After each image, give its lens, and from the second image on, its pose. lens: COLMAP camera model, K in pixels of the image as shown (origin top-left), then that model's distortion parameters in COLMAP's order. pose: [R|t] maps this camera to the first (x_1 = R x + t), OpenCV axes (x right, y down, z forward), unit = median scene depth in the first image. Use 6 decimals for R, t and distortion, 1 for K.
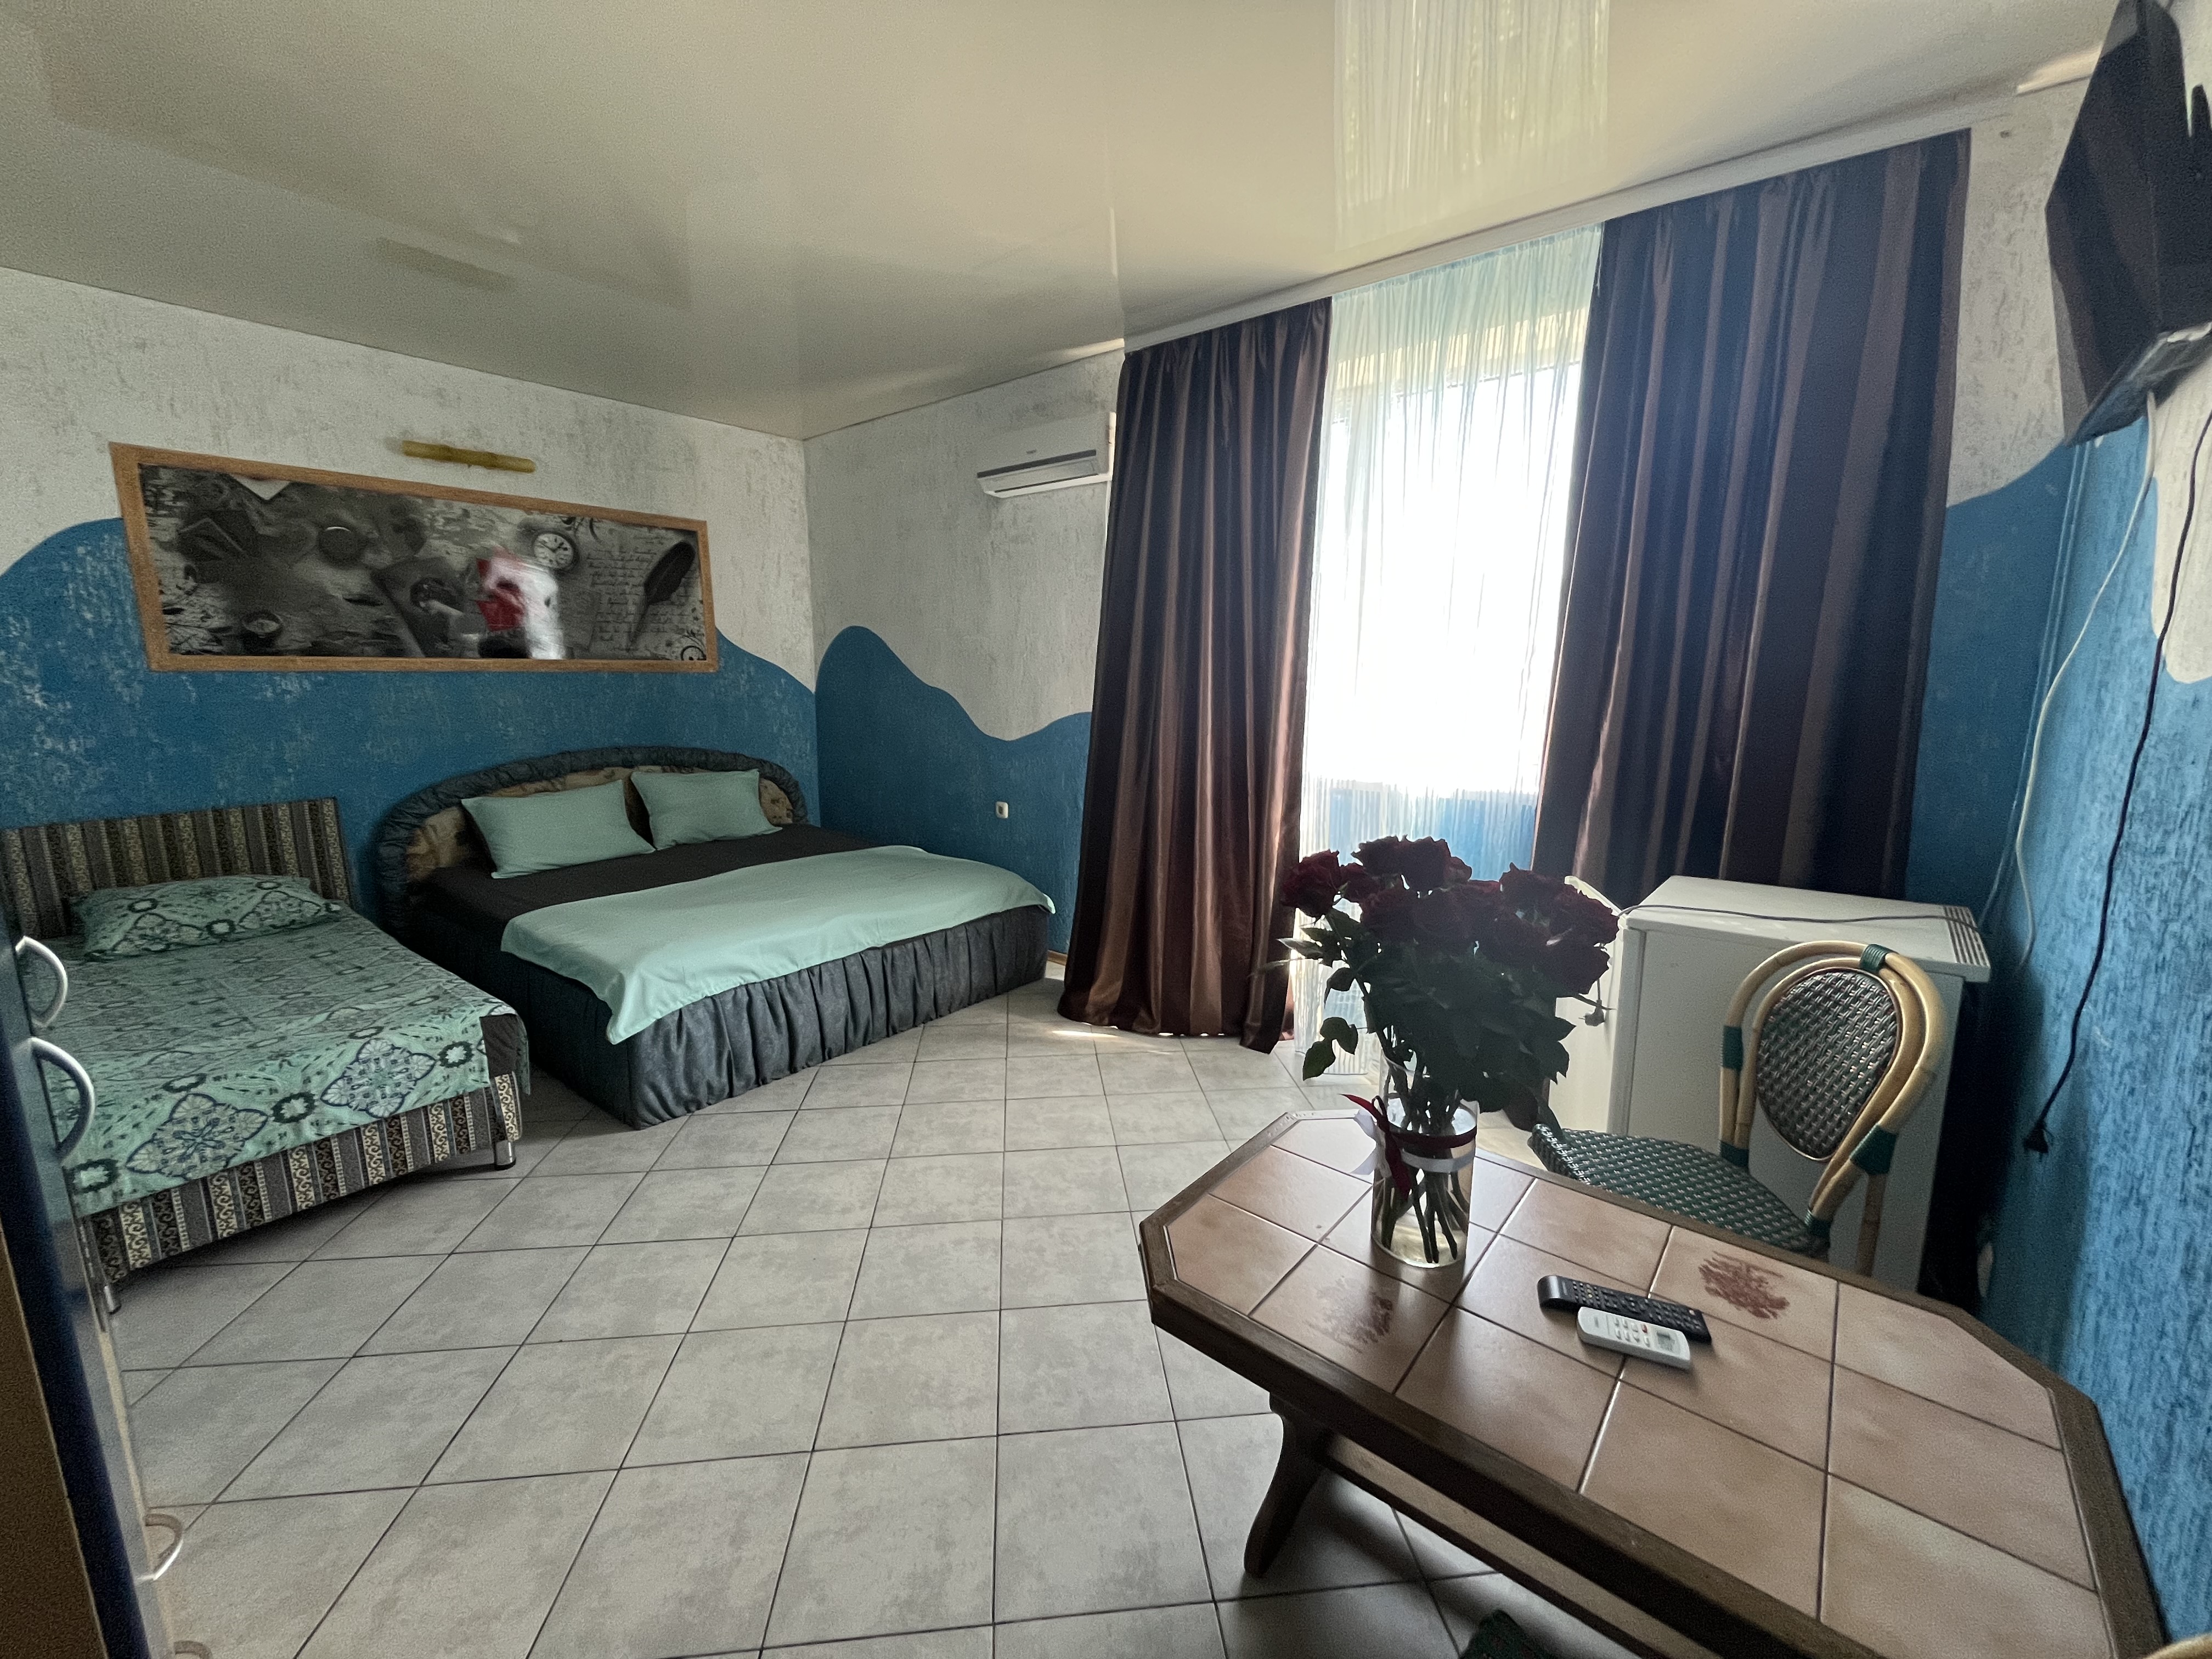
lens RADIAL K [[891.5, 0, 1106.8], [0, 891.5, 830.0], [0, 0, 1]] dist [0.000585, 0.000051]
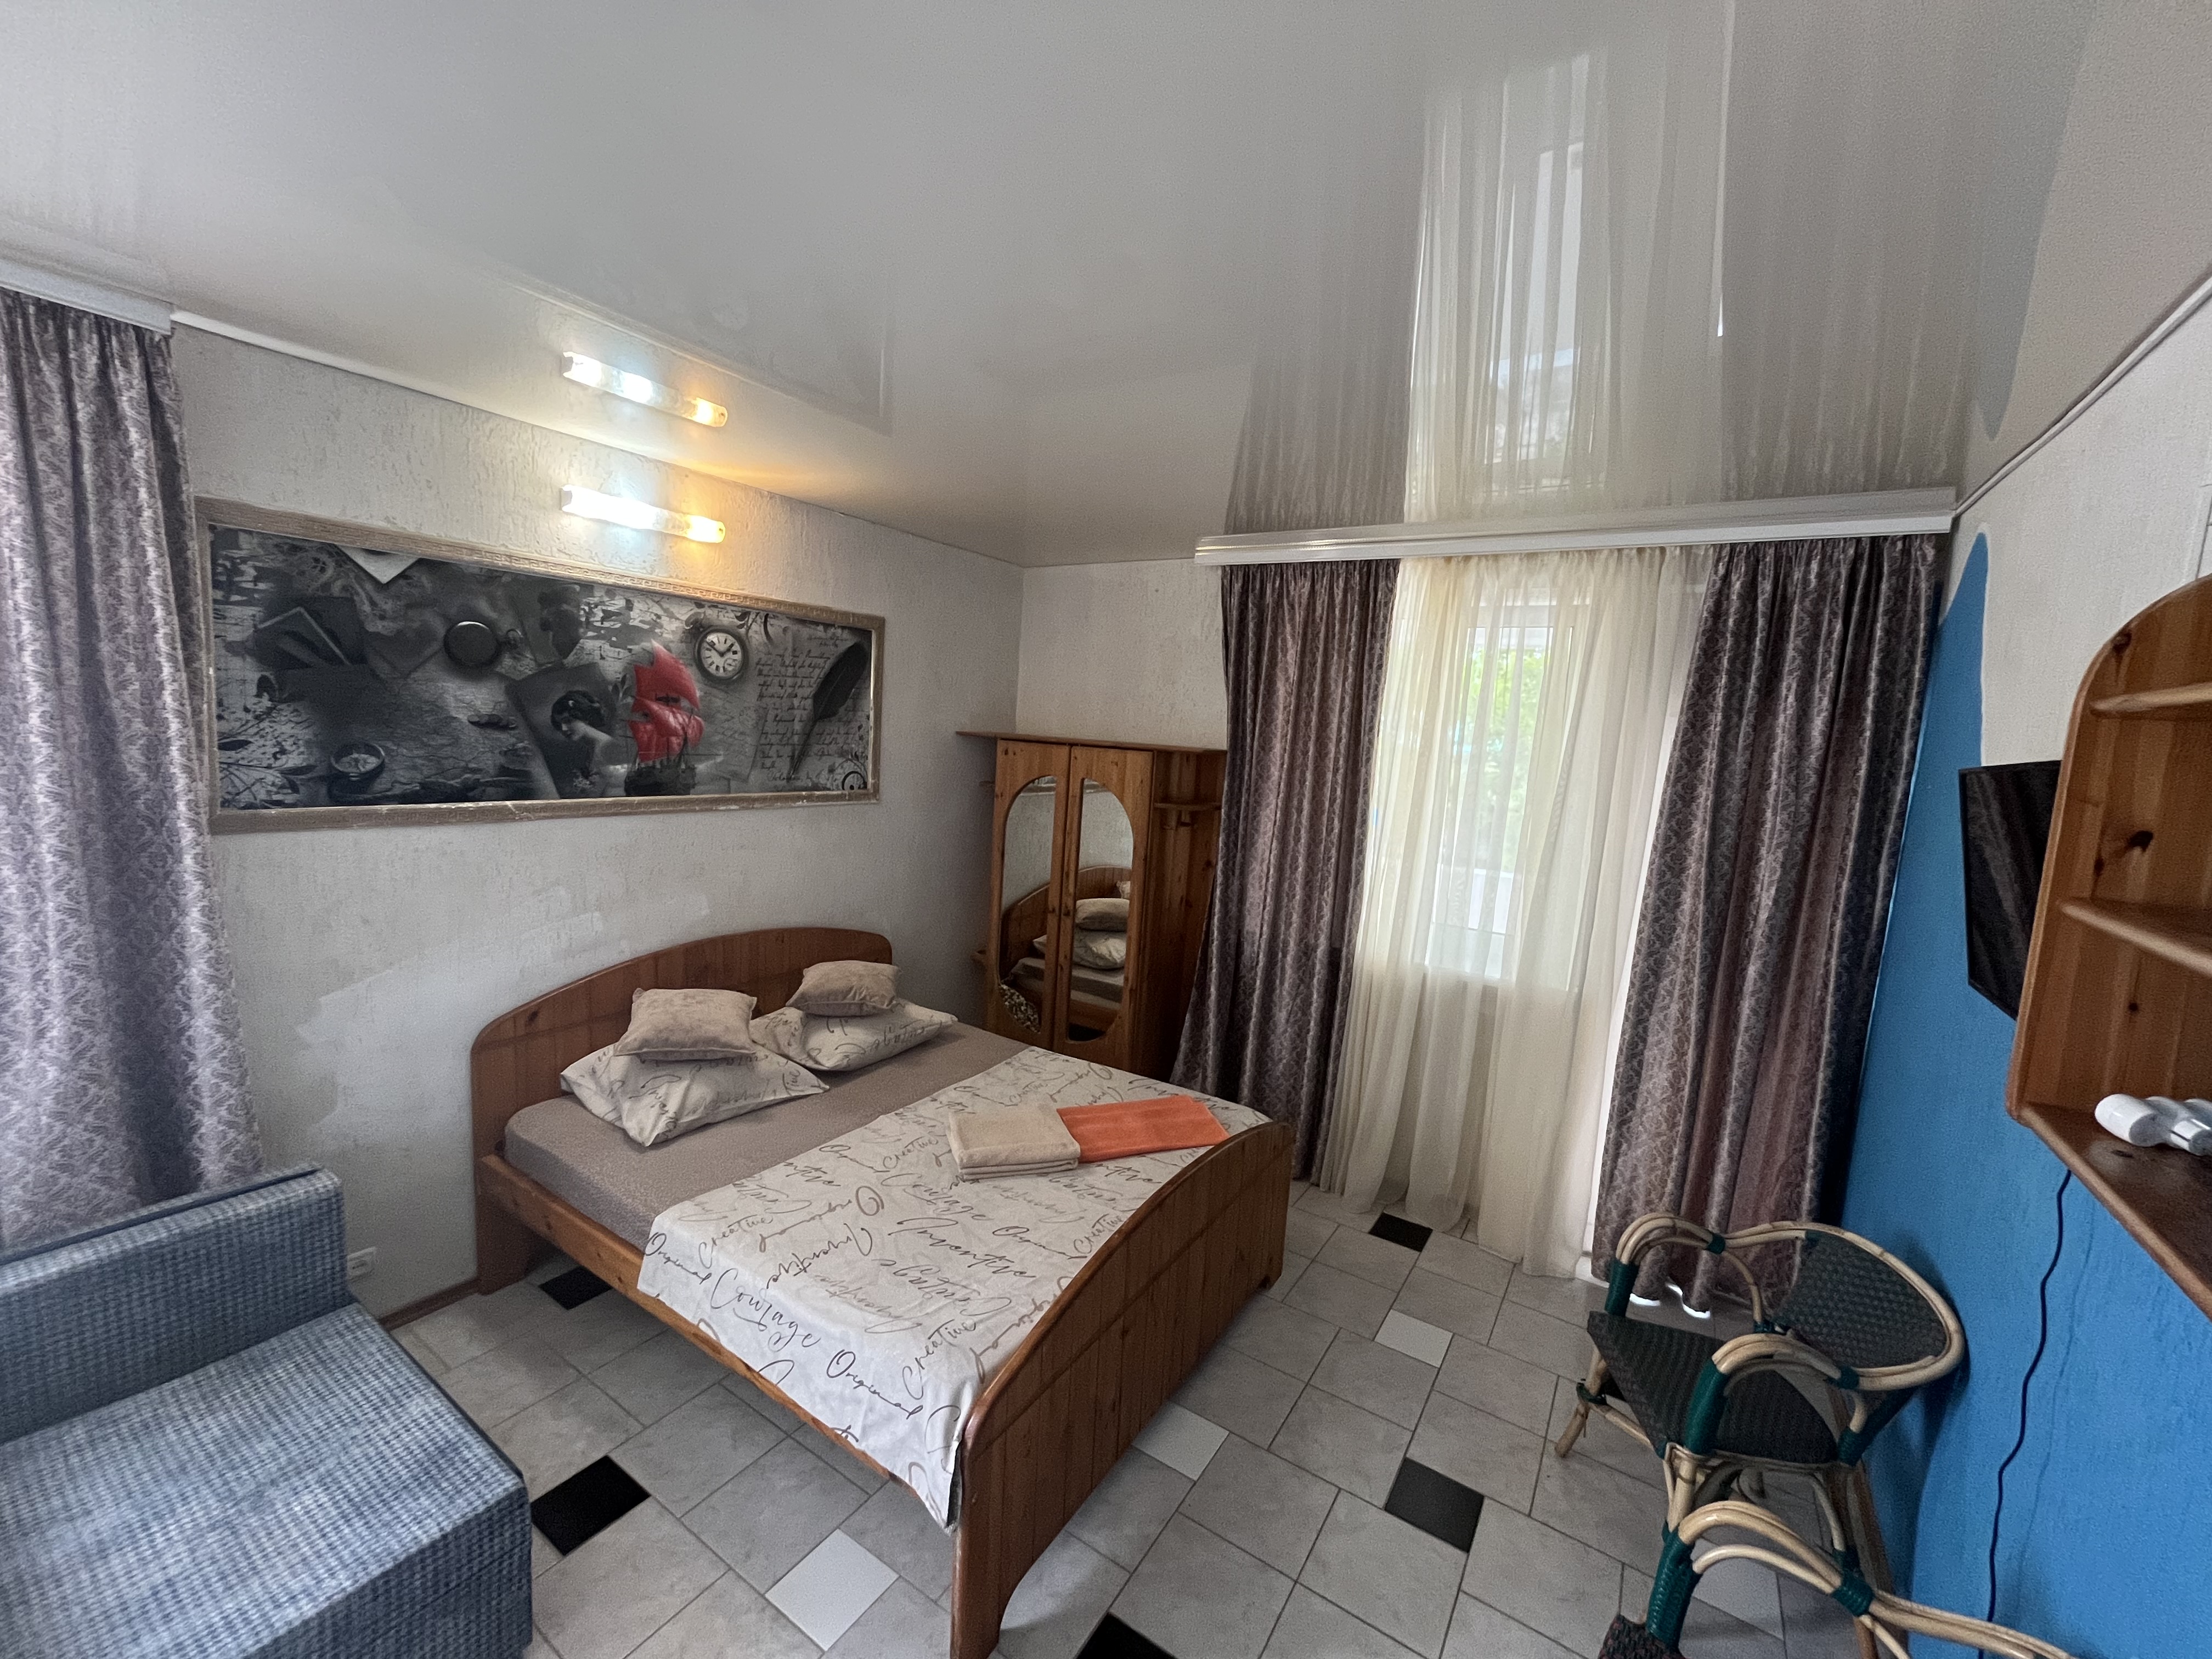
lens RADIAL K [[891.5, 0, 1105.4], [0, 891.5, 829.3], [0, 0, 1]] dist [0.000585, 0.000051]
pose [[0.991322, 0.046096, 0.123112, -0.435647], [-0.039380, 0.997629, -0.056439, -0.152945], [-0.125422, 0.051101, 0.990787, 0.241958]]
